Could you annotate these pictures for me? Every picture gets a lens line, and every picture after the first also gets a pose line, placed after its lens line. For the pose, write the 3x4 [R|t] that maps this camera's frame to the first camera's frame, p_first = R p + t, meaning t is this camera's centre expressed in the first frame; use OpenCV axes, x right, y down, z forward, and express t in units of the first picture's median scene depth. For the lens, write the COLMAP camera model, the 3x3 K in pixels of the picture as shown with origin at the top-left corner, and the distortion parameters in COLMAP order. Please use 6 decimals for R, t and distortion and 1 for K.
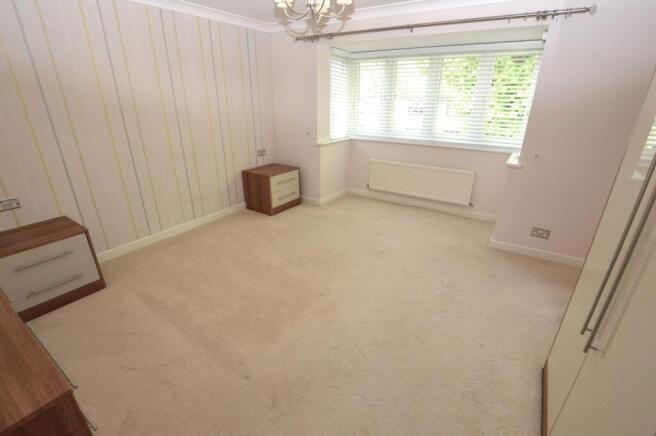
lens RADIAL K [[299.8, 0, 329.4], [0, 299.8, 216.6], [0, 0, 1]] dist [-0.021648, 0.002310]
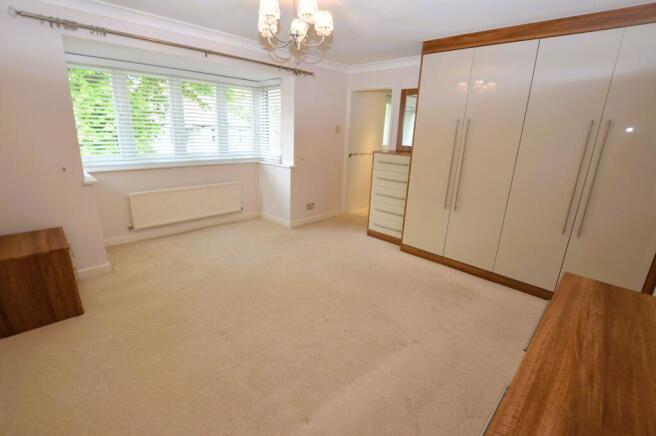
lens RADIAL K [[299.8, 0, 329.6], [0, 299.8, 219.1], [0, 0, 1]] dist [-0.021648, 0.002310]
pose [[0.190452, -0.279551, 0.941052, -0.500676], [0.331818, 0.920510, 0.206295, -0.112016], [-0.923918, 0.272969, 0.268073, 0.312136]]
